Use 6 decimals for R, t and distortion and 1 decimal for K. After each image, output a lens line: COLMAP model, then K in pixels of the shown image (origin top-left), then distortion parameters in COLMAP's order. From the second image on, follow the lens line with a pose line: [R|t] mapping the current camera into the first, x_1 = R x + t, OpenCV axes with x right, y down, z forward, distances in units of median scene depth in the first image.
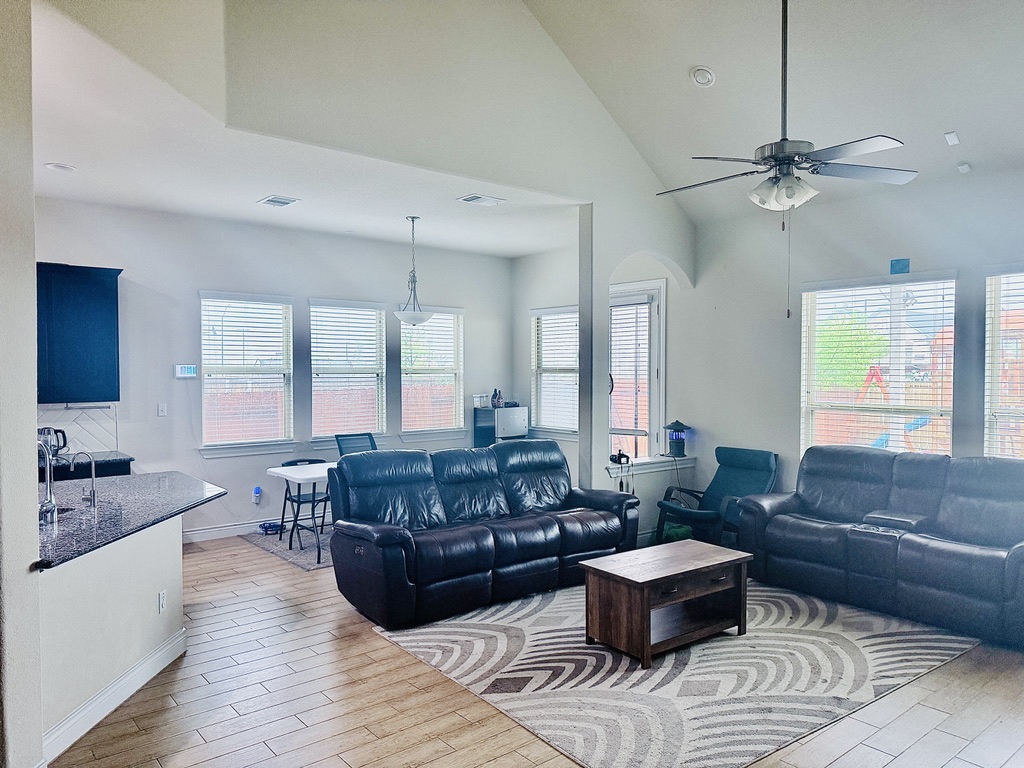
lens RADIAL K [[722.5, 0, 514.7], [0, 722.5, 380.3], [0, 0, 1]] dist [0.112534, -0.161590]
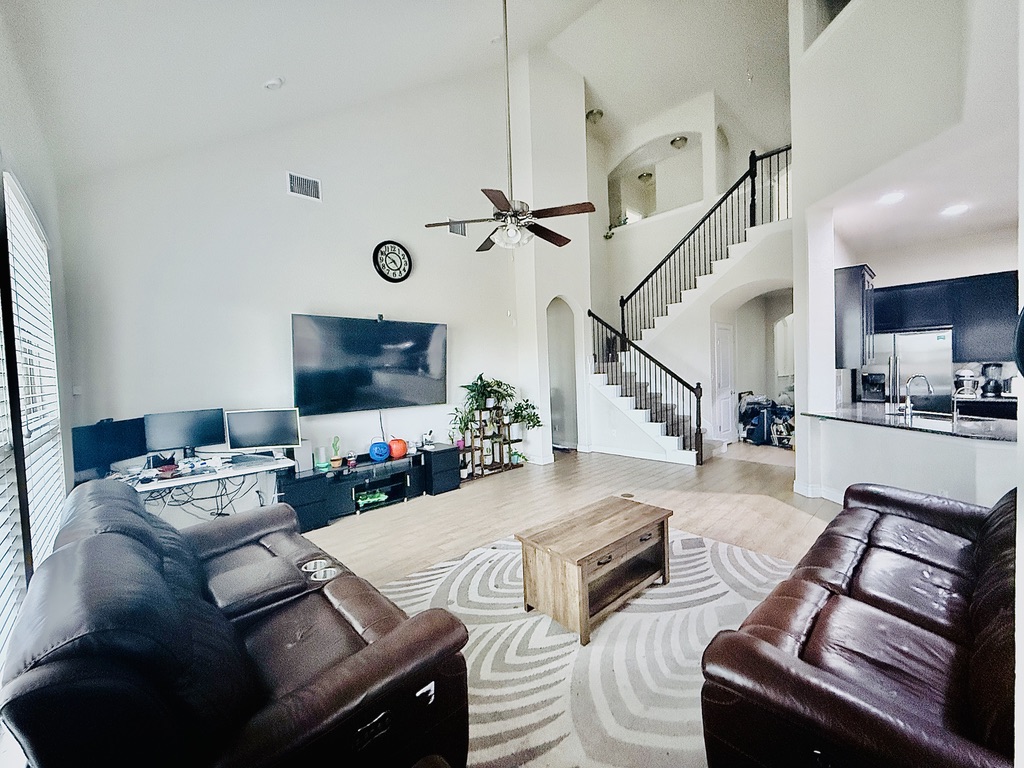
lens RADIAL K [[407.4, 0, 509.7], [0, 407.4, 384.6], [0, 0, 1]] dist [0.000735, -0.000283]
pose [[-0.997289, 0.040420, -0.061484, 0.363302], [0.037295, 0.997995, 0.051140, 0.010383], [0.063428, 0.048708, -0.996797, 1.563638]]
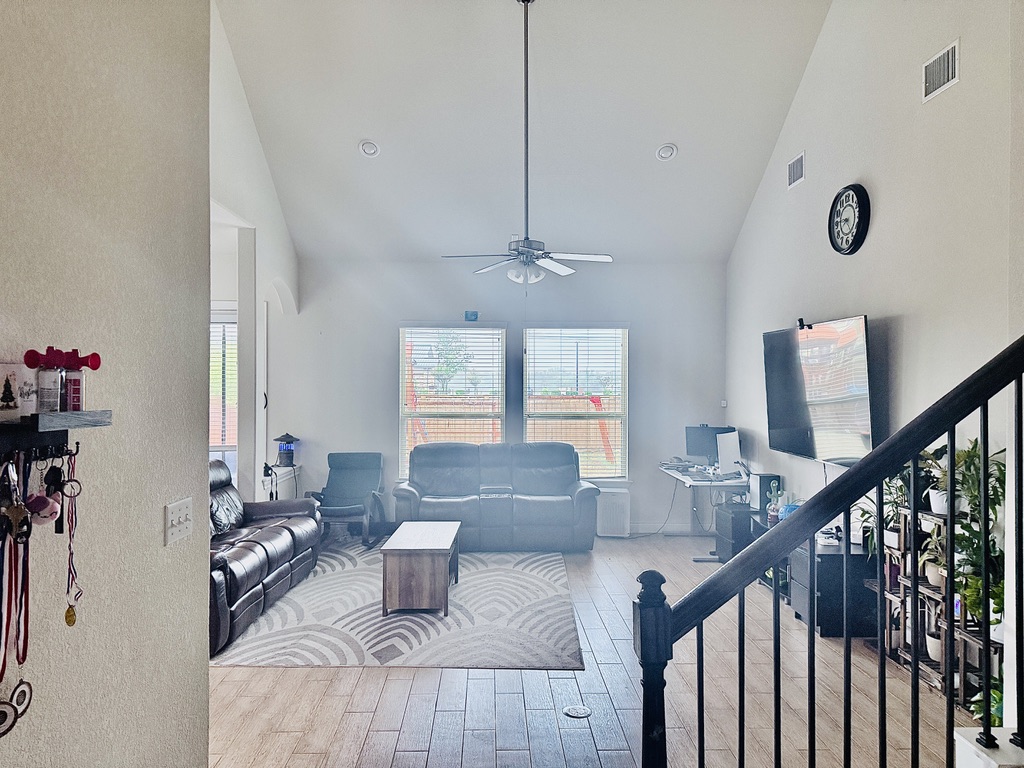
lens RADIAL K [[716.2, 0, 514.1], [0, 716.2, 383.4], [0, 0, 1]] dist [0.107357, -0.155656]
pose [[0.612976, 0.005026, 0.790085, -0.692211], [0.009401, 0.999863, -0.013654, -0.002839], [-0.790045, 0.015797, 0.612845, 0.095420]]
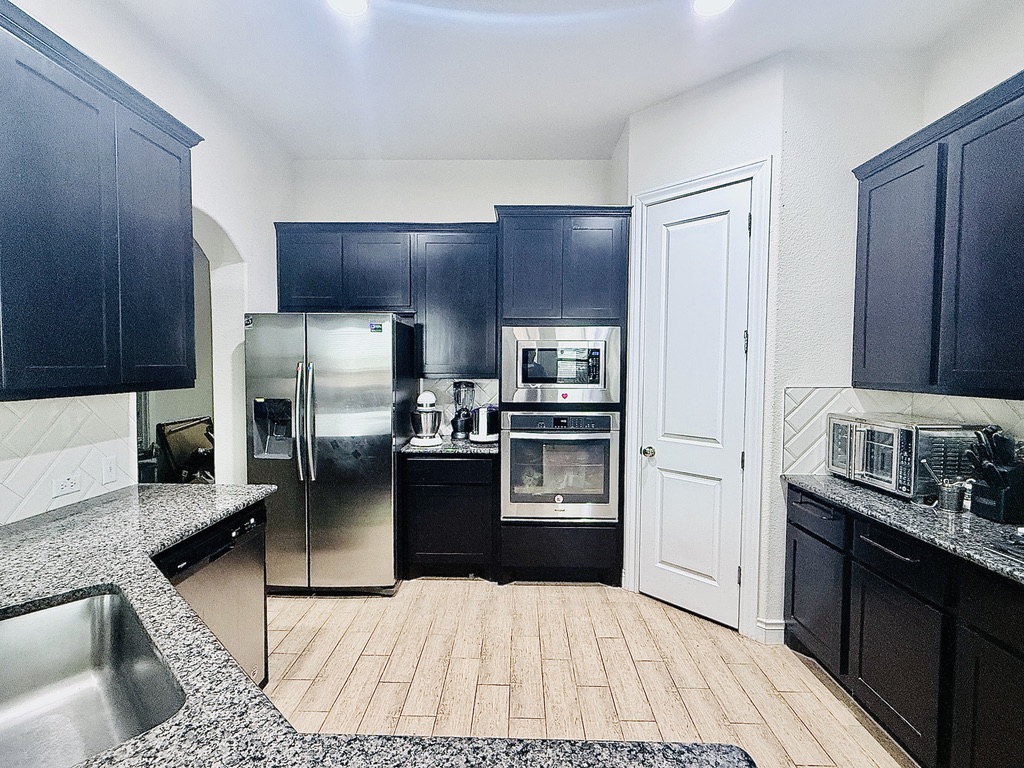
lens RADIAL K [[478.1, 0, 509.4], [0, 478.1, 383.9], [0, 0, 1]] dist [0.003934, 0.000041]
pose [[-0.660530, 0.031432, -0.750141, -0.544075], [-0.016887, 0.998249, 0.056698, 0.018967], [0.750609, 0.050119, -0.658843, 1.066117]]
